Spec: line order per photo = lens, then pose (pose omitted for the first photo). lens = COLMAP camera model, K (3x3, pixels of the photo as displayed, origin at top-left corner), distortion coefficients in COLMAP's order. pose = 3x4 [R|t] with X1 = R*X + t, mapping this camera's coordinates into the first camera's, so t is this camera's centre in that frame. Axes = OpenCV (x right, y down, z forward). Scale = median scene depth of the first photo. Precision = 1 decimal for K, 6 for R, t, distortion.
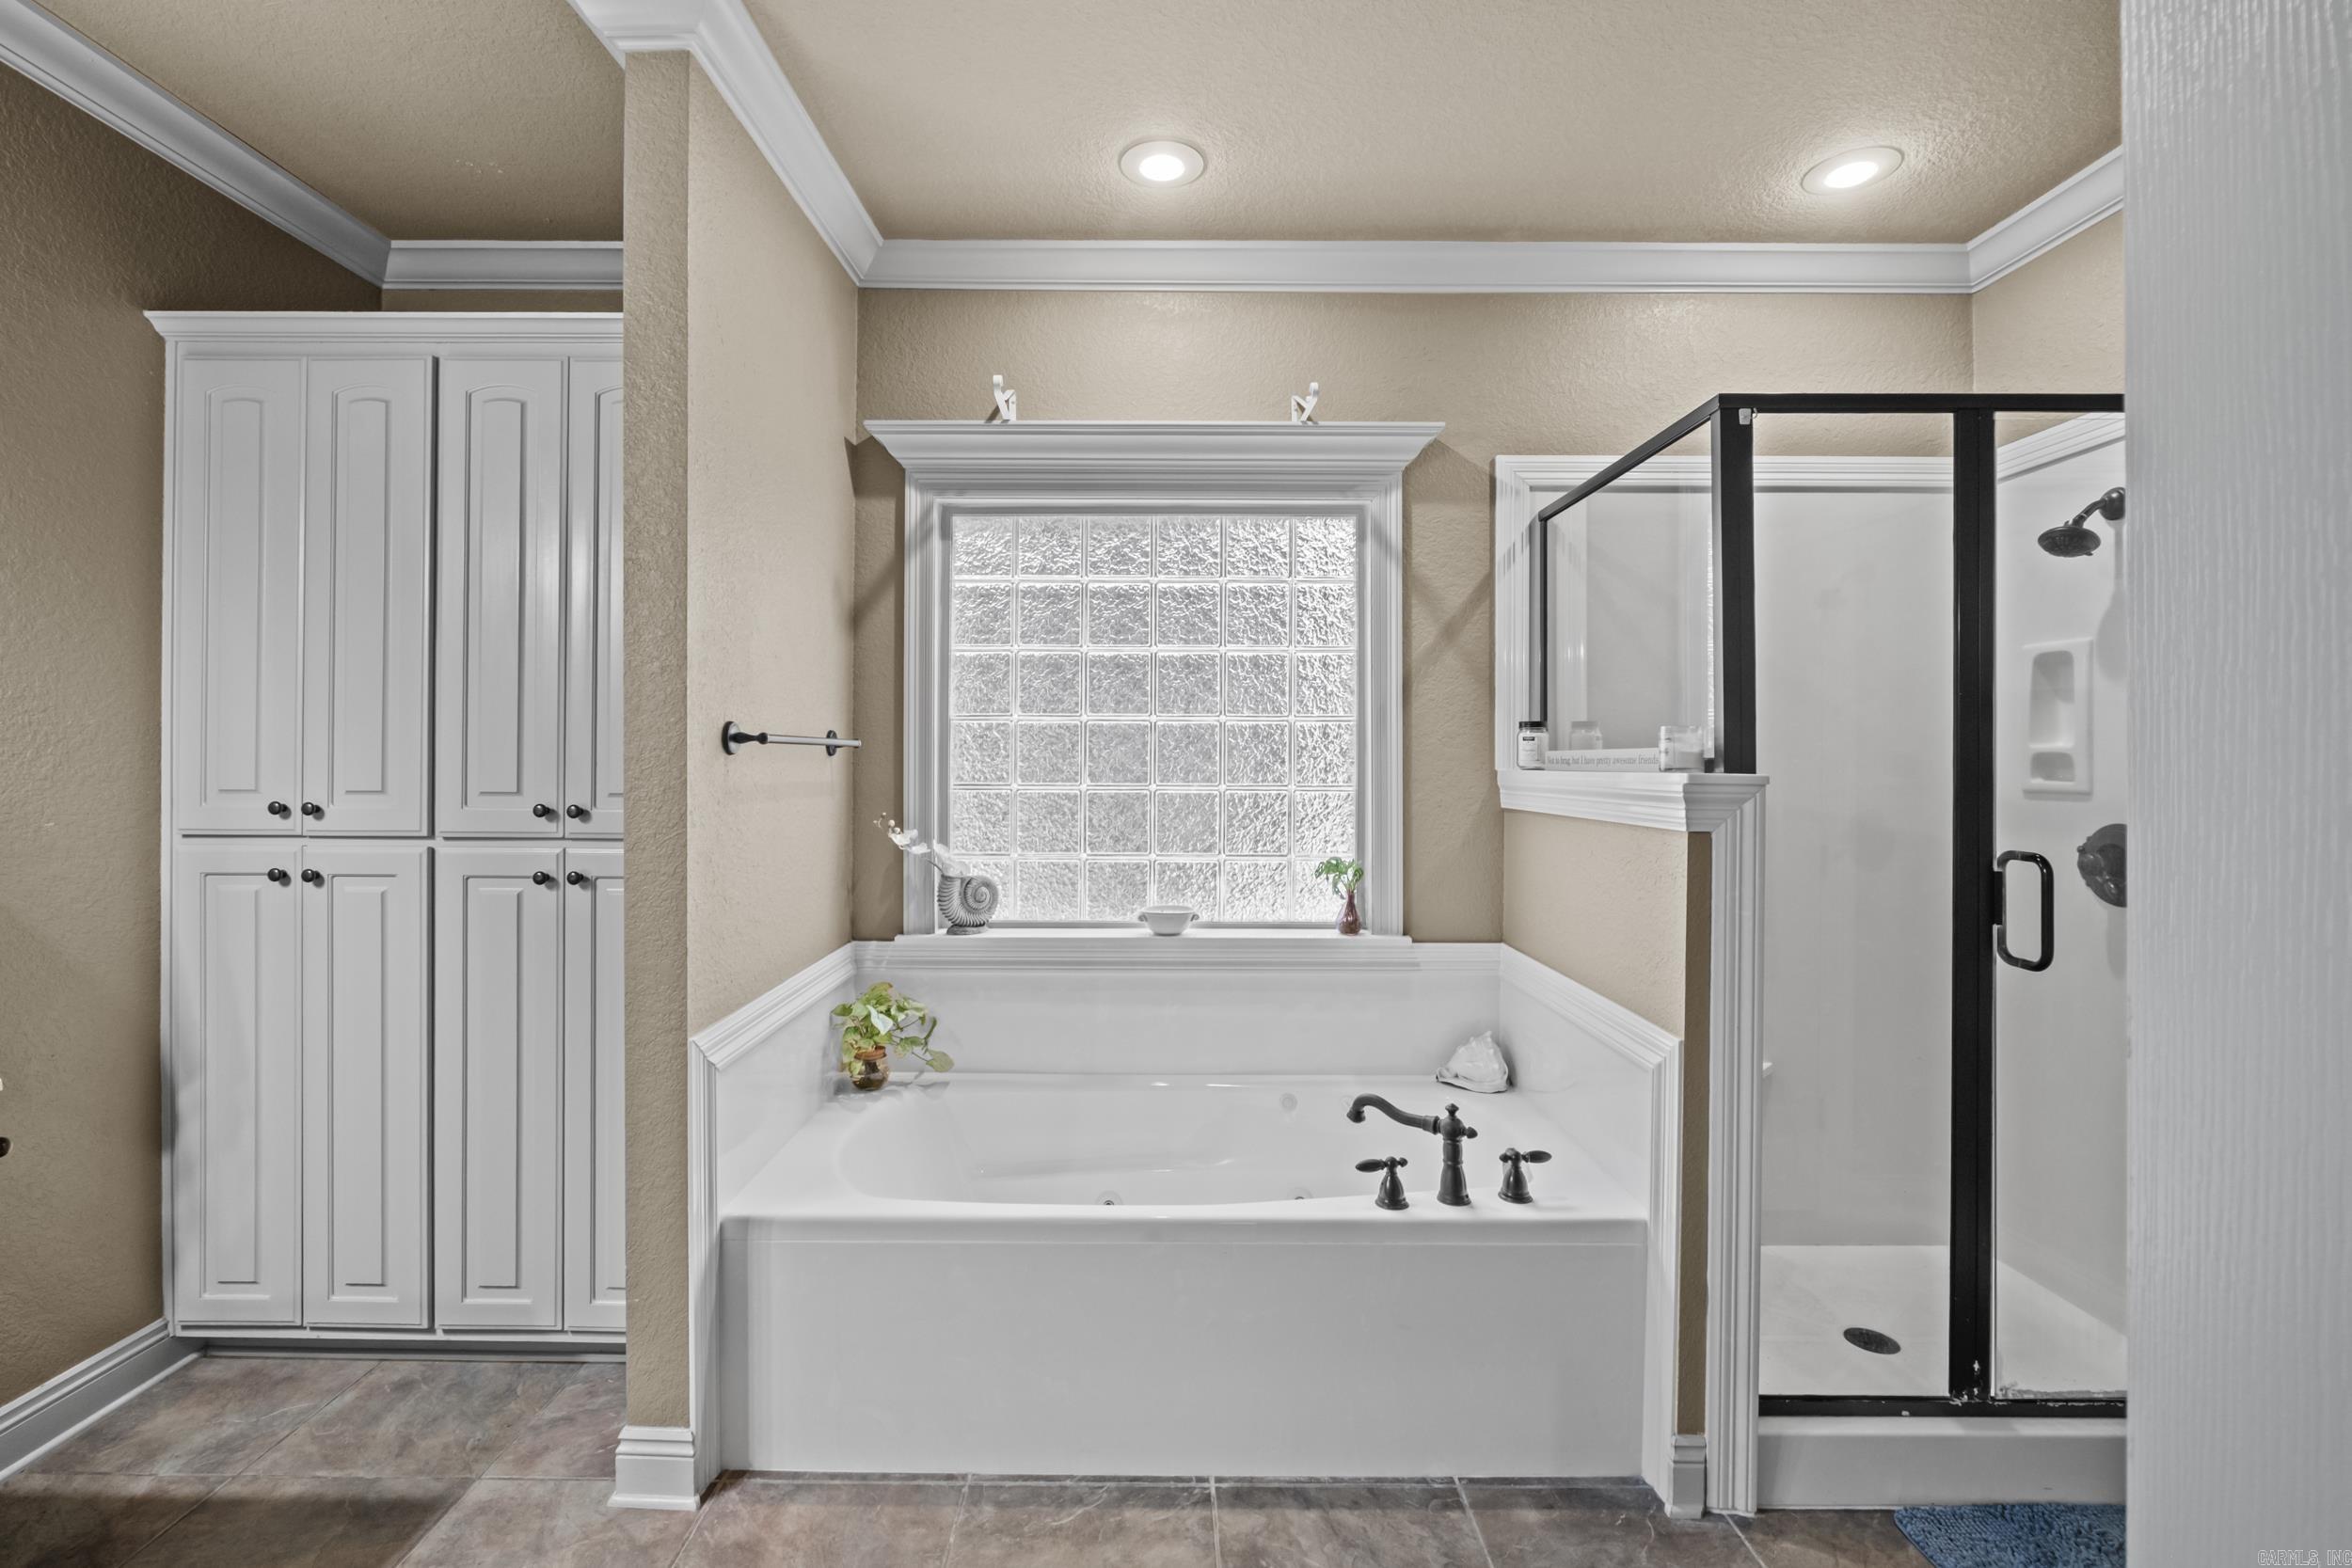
lens RADIAL K [[1021.6, 0, 1173.1], [0, 1021.6, 759.0], [0, 0, 1]] dist [-0.007757, 0.000646]
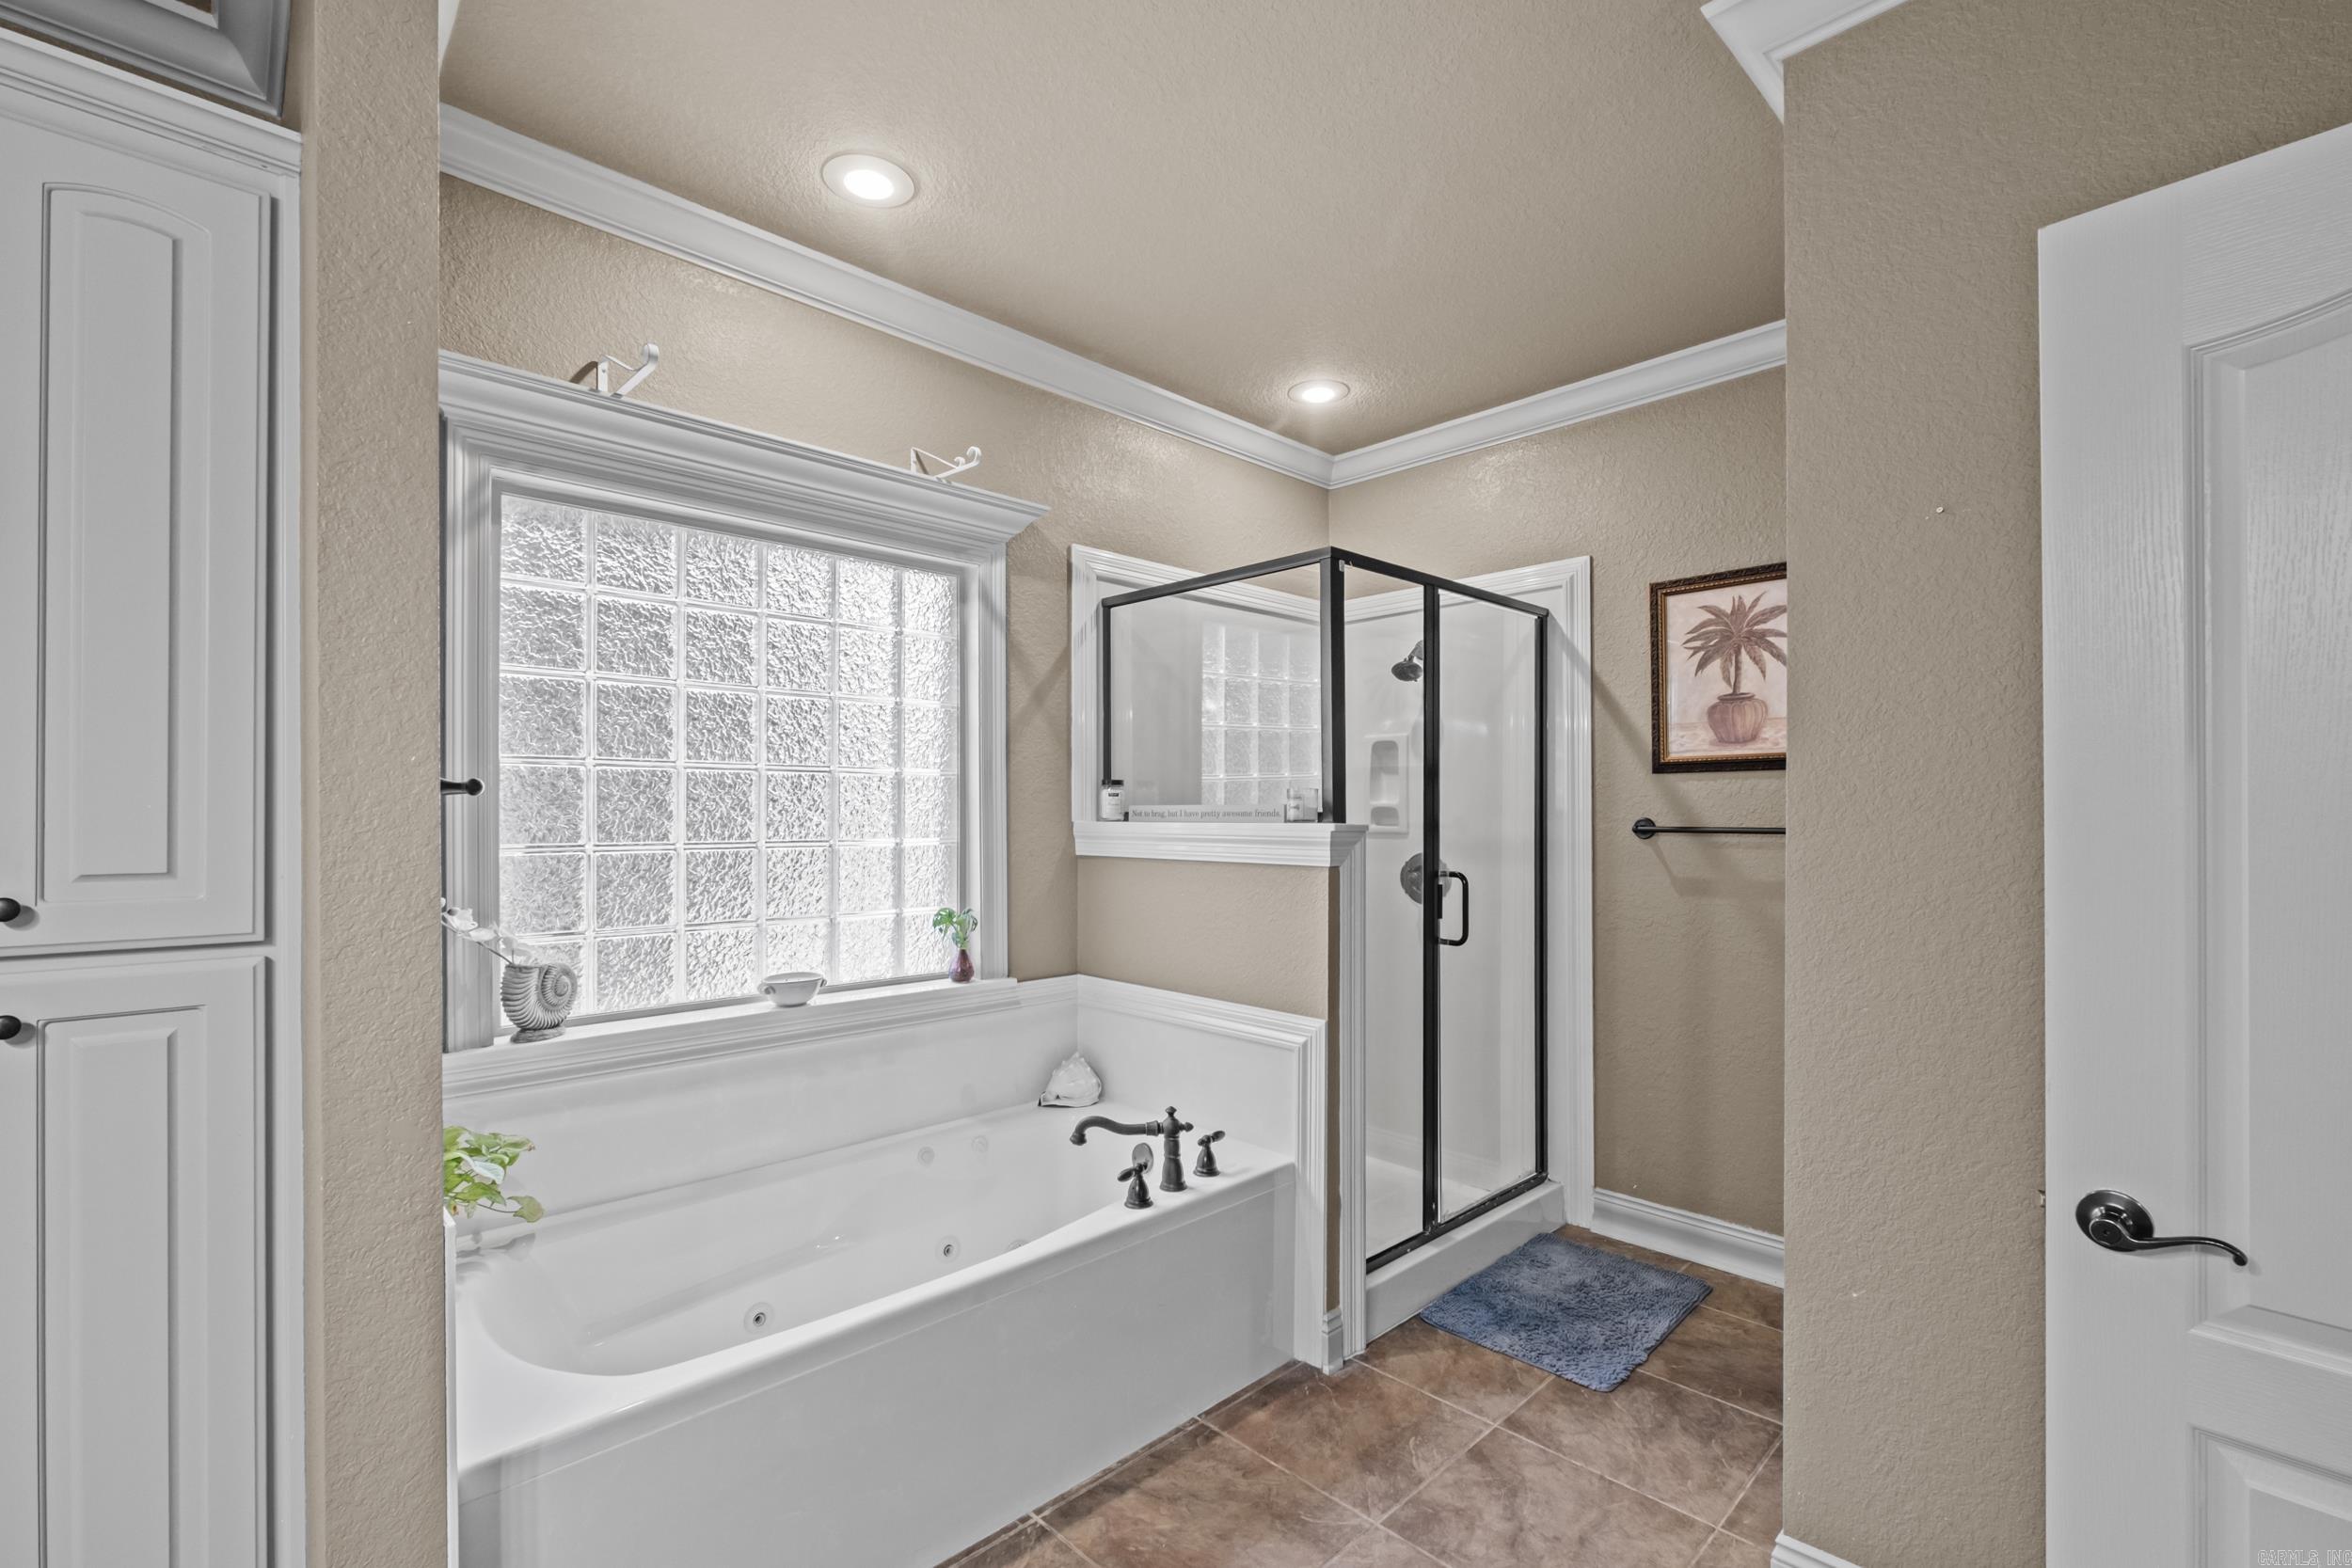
lens RADIAL K [[1021.6, 0, 1179.2], [0, 1021.6, 805.1], [0, 0, 1]] dist [-0.007757, 0.000646]
pose [[0.717690, 0.003013, 0.696356, -0.407522], [-0.001246, 0.999995, -0.003043, -0.004416], [-0.696361, 0.001316, 0.717690, 0.111945]]
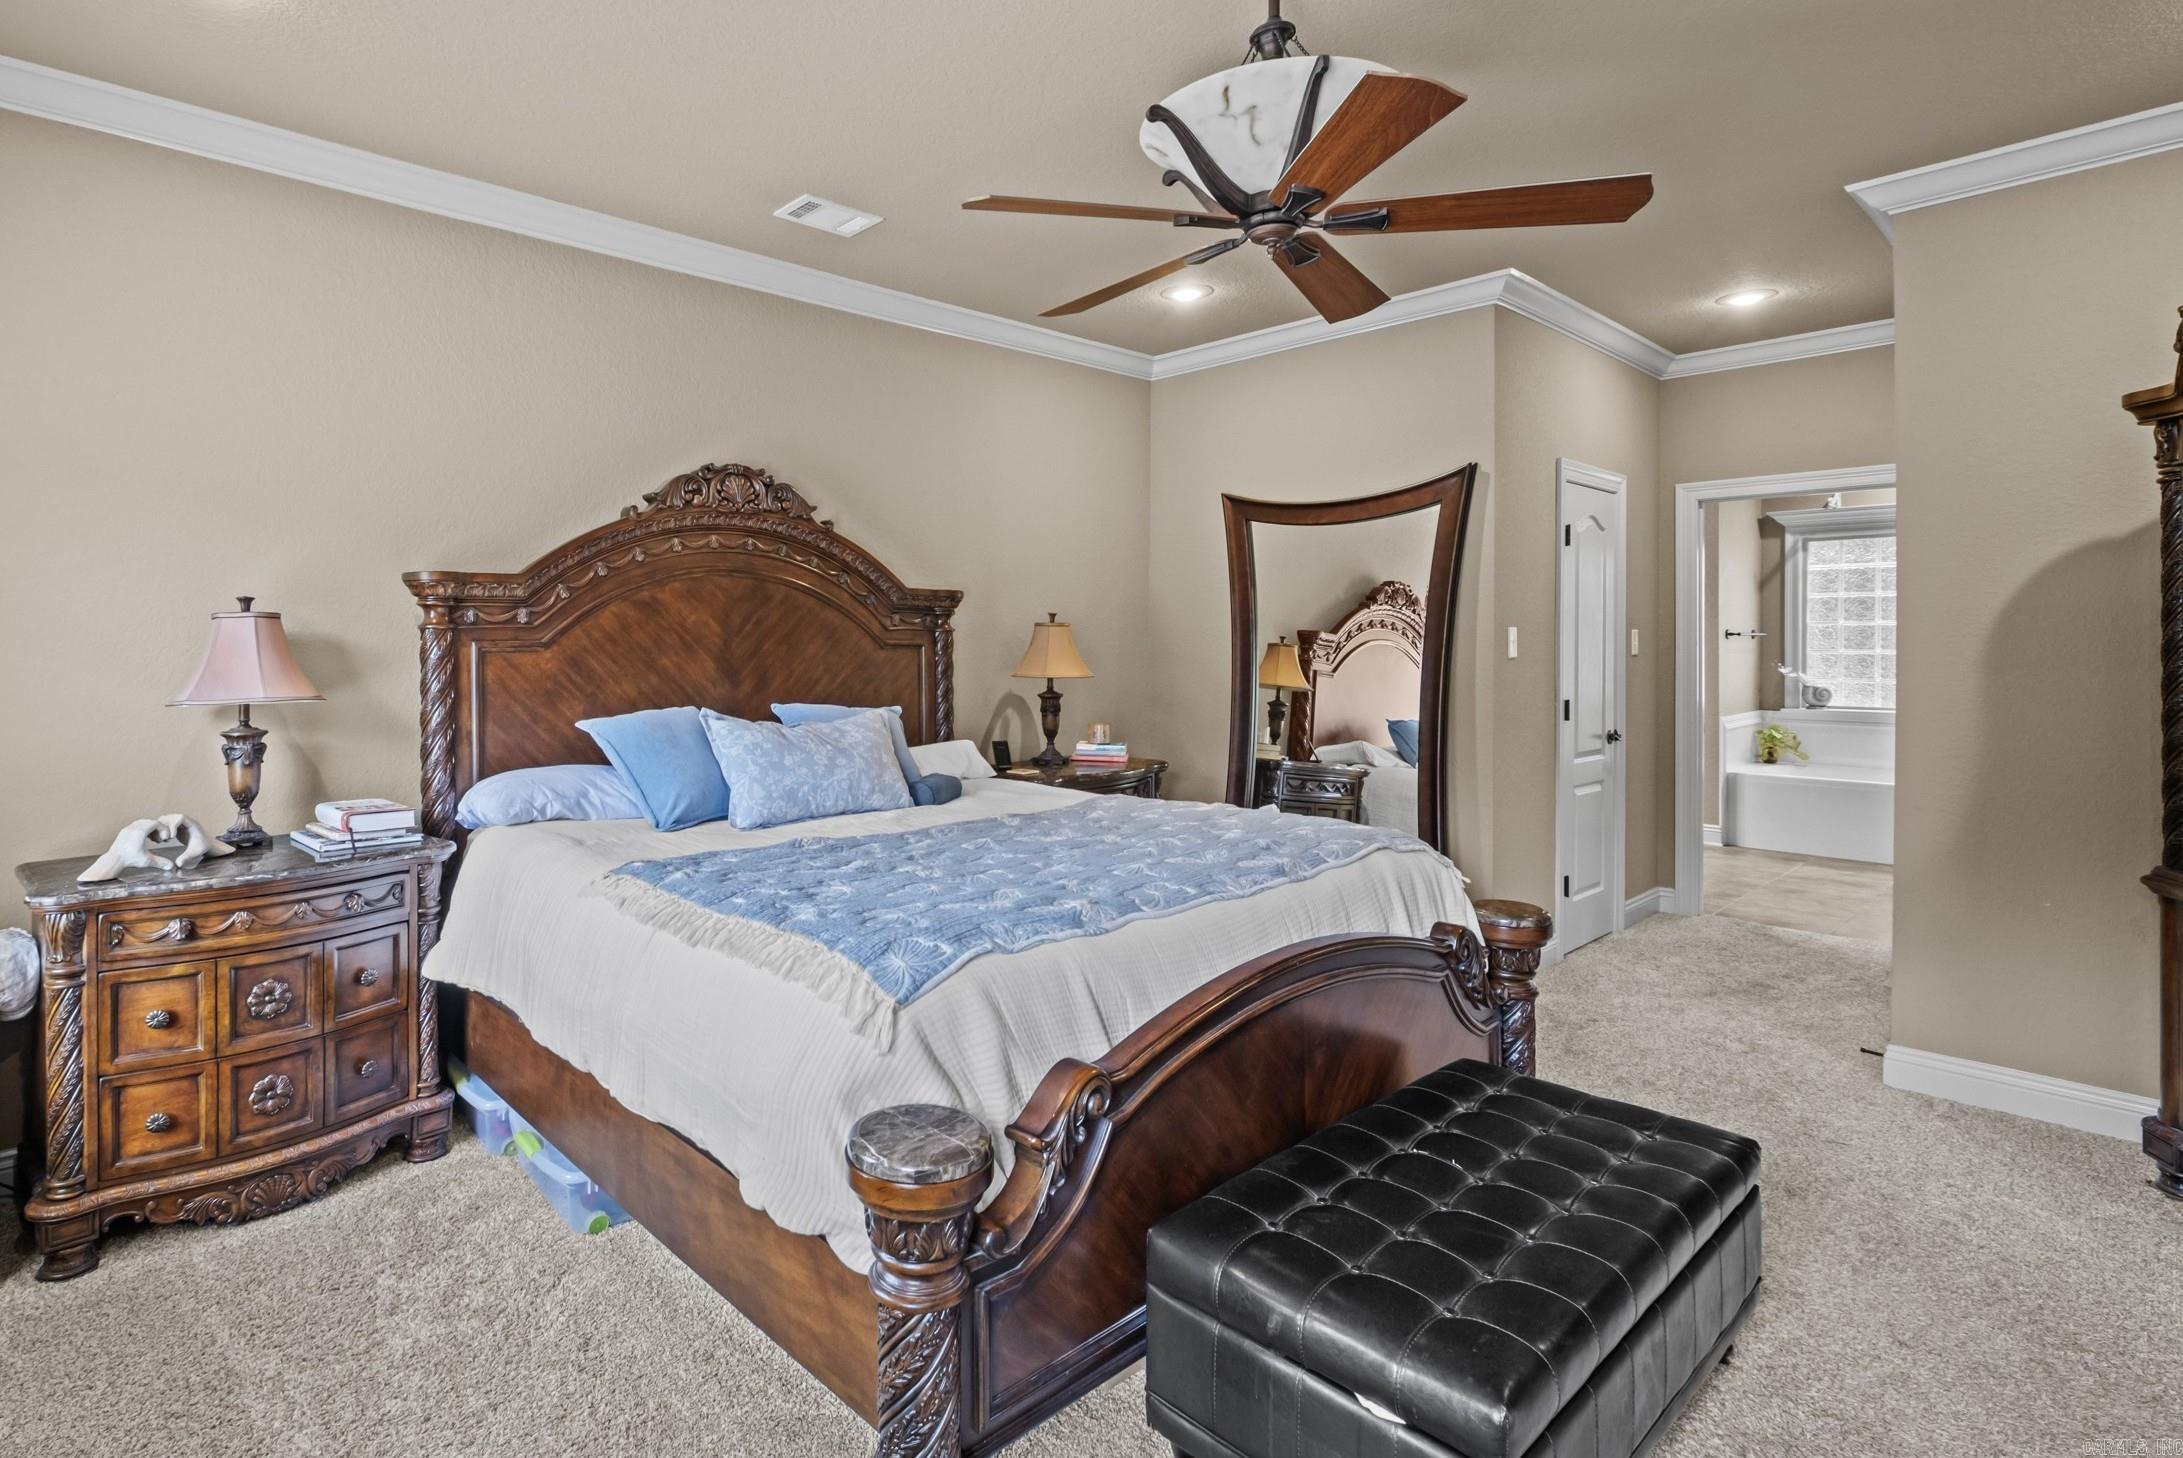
lens RADIAL K [[1098.6, 0, 932.2], [0, 1098.6, 645.7], [0, 0, 1]] dist [0.004882, 0.000541]
pose [[0.640926, 0.000171, -0.767603, 0.508908], [0.003373, 0.999990, 0.003039, -0.001515], [0.767595, -0.004537, 0.640919, -2.518188]]
